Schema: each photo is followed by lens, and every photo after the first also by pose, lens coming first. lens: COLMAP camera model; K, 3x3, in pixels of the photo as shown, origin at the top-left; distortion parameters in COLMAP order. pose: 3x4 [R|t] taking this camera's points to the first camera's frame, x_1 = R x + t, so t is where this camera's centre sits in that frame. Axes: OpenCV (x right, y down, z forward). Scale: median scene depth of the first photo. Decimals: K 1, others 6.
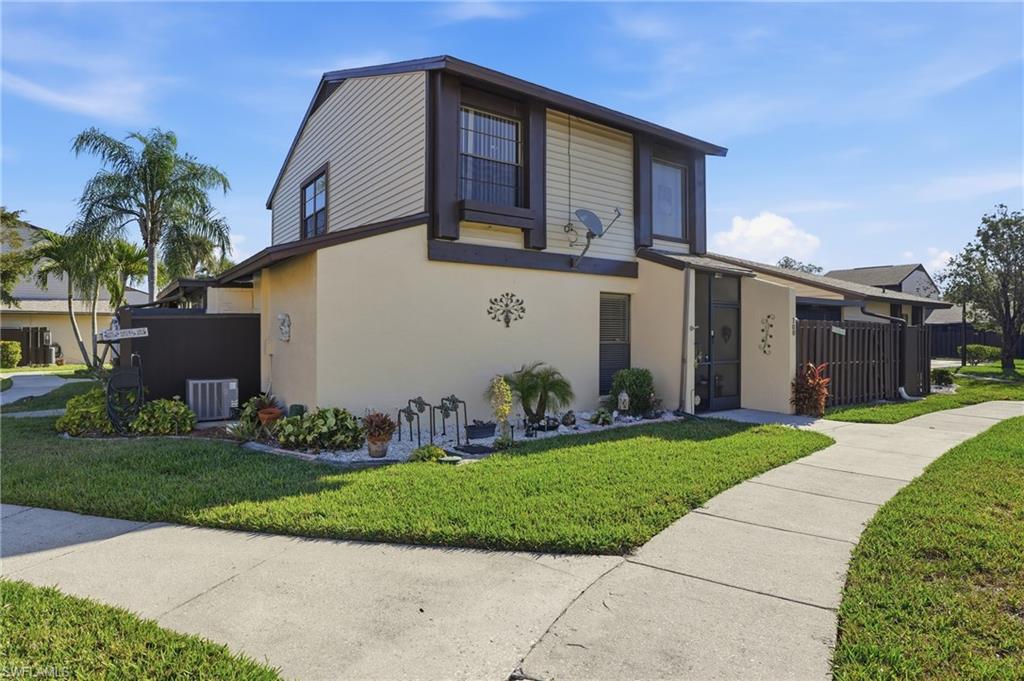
lens RADIAL K [[565.4, 0, 514.8], [0, 565.4, 336.6], [0, 0, 1]] dist [-0.035108, -0.000233]
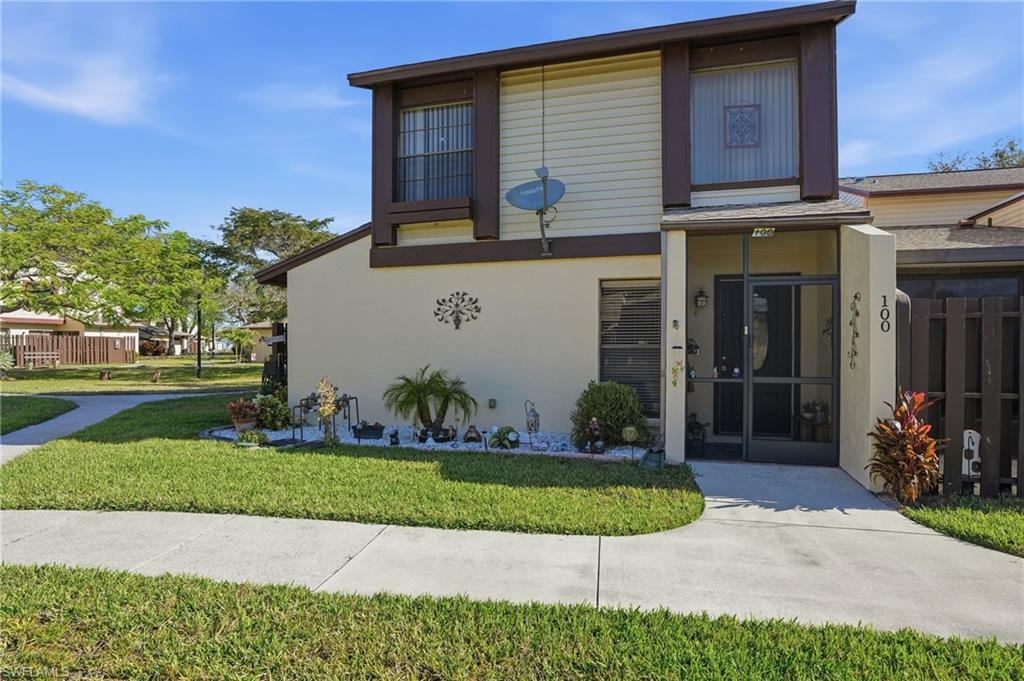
lens RADIAL K [[565.4, 0, 514.2], [0, 565.4, 349.5], [0, 0, 1]] dist [-0.035108, -0.000233]
pose [[0.614511, 0.004661, -0.788894, 0.771420], [0.000730, 0.999979, 0.006477, 0.010959], [0.788908, -0.004556, 0.614495, 0.505520]]
